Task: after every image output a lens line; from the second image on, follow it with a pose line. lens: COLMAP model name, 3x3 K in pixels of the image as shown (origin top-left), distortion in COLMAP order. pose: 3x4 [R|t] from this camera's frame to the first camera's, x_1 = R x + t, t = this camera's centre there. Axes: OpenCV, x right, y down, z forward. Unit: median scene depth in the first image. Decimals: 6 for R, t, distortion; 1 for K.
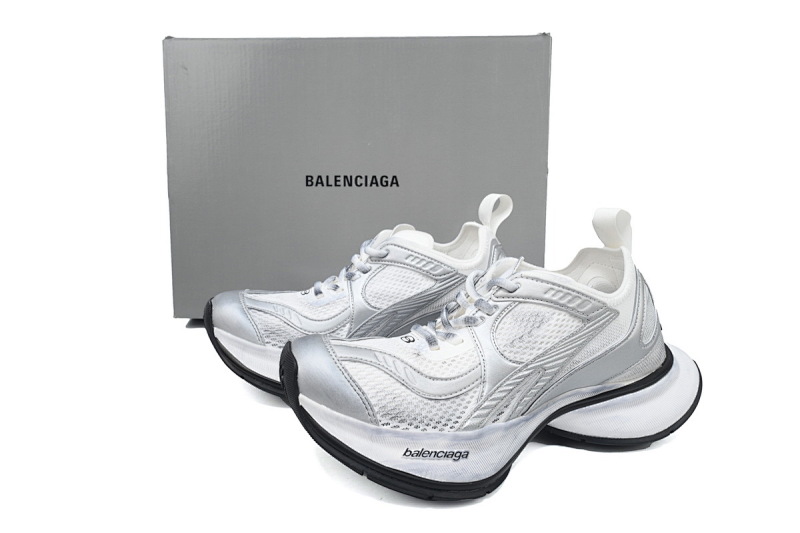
lens RADIAL K [[553.8, 0, 400.0], [0, 553.8, 266.5], [0, 0, 1]] dist [0.000300, -0.000172]
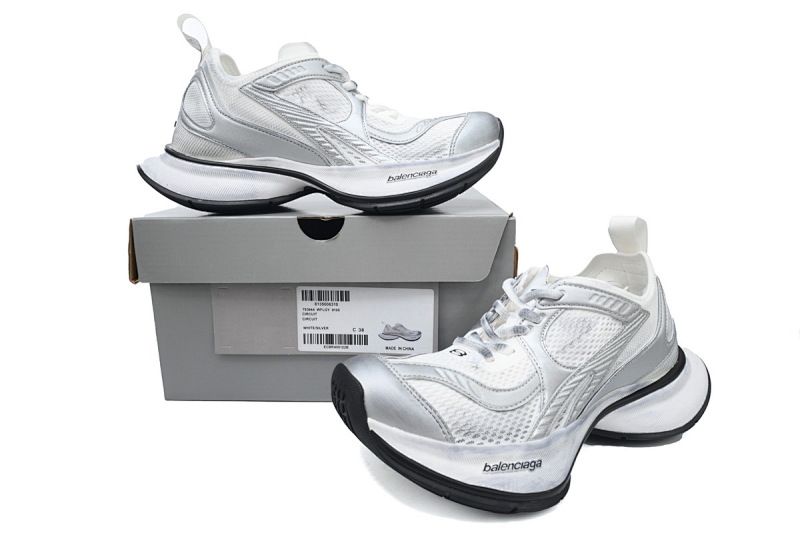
lens RADIAL K [[553.8, 0, 400.0], [0, 553.8, 266.5], [0, 0, 1]] dist [0.000300, -0.000172]
pose [[0.982173, -0.041318, 0.183385, -0.279496], [0.044980, 0.998862, -0.015854, -0.012207], [-0.182521, 0.023820, 0.982913, 0.045430]]
